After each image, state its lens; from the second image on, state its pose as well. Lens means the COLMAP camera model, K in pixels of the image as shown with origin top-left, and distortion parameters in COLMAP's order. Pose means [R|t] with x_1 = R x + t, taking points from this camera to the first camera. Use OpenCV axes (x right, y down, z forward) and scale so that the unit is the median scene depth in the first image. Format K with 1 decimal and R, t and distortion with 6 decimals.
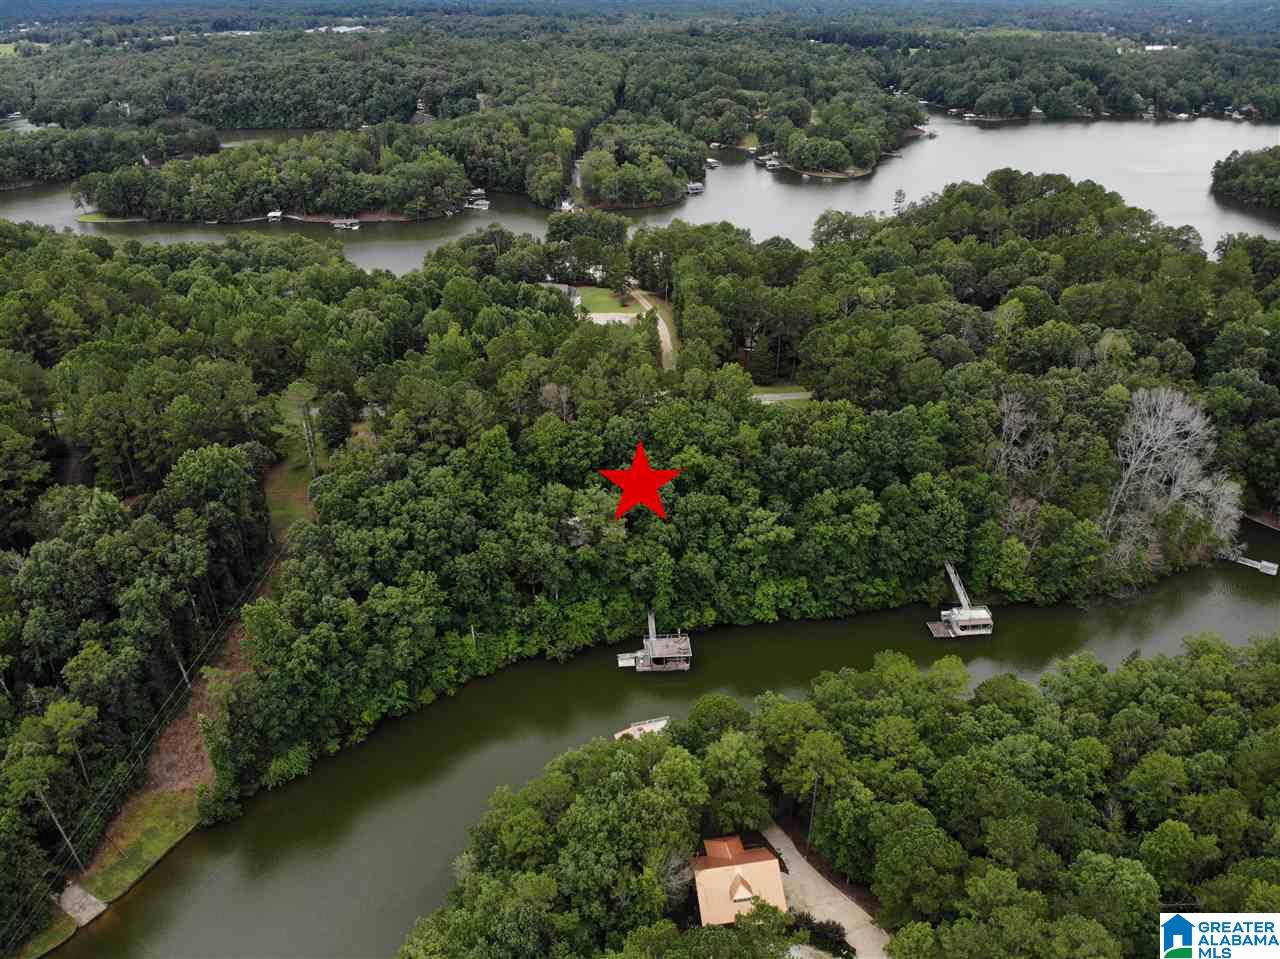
lens RADIAL K [[901.6, 0, 640.0], [0, 901.6, 479.5], [0, 0, 1]] dist [0.258697, -0.000199]
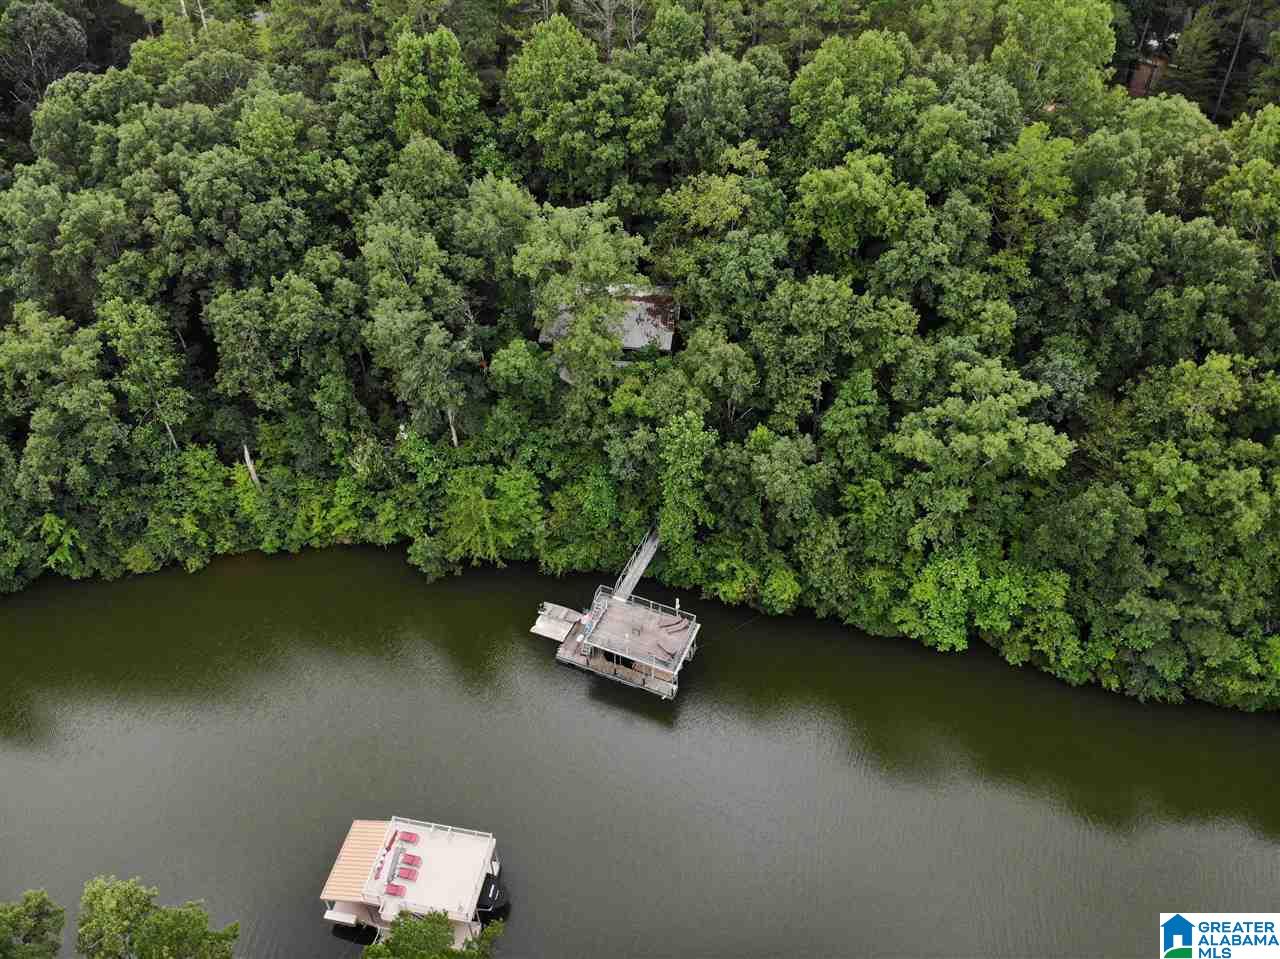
lens RADIAL K [[910.6, 0, 640.0], [0, 910.6, 479.5], [0, 0, 1]] dist [0.048794, -0.124899]
pose [[0.886465, 0.295333, -0.356311, 0.149826], [-0.213040, 0.943896, 0.252338, 0.014909], [0.410844, -0.147780, 0.899649, 0.612586]]
